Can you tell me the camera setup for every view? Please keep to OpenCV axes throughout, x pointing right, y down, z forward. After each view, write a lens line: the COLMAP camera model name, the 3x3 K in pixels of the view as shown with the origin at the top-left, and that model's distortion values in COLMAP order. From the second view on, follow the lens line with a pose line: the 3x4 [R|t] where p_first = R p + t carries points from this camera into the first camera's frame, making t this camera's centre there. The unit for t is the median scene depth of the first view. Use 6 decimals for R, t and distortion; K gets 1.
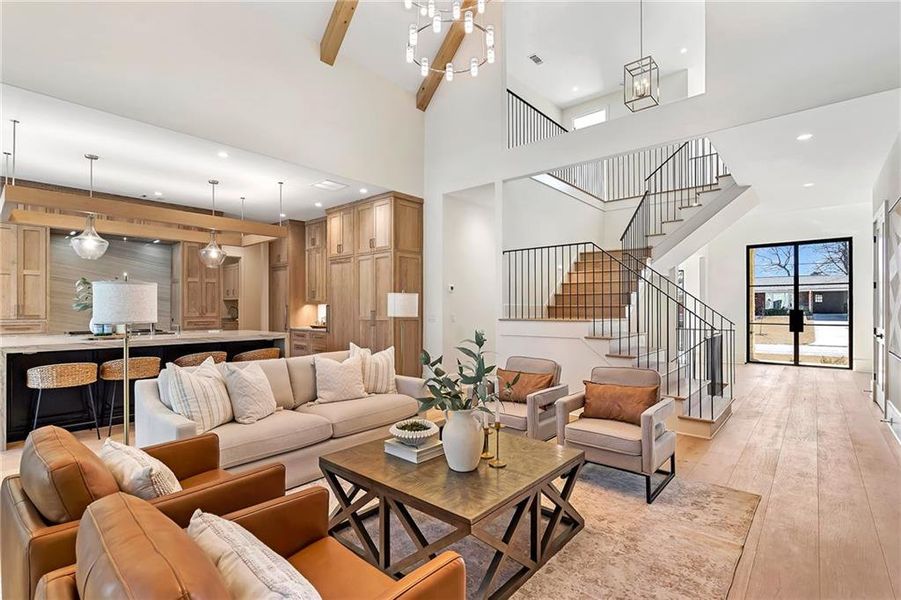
lens RADIAL K [[413.1, 0, 418.7], [0, 413.1, 307.3], [0, 0, 1]] dist [-0.003719, 0.000893]
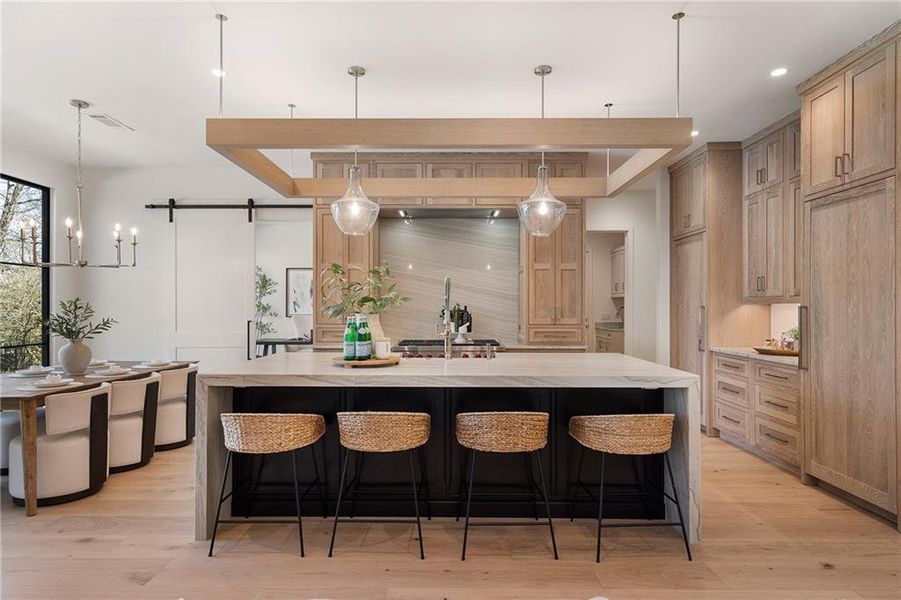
lens RADIAL K [[471.2, 0, 447.5], [0, 471.2, 304.8], [0, 0, 1]] dist [0.005572, 0.000601]
pose [[0.680478, -0.001018, -0.732768, -0.107713], [-0.000078, 0.999999, -0.001462, -0.005682], [0.732768, 0.001052, 0.680477, 0.380349]]
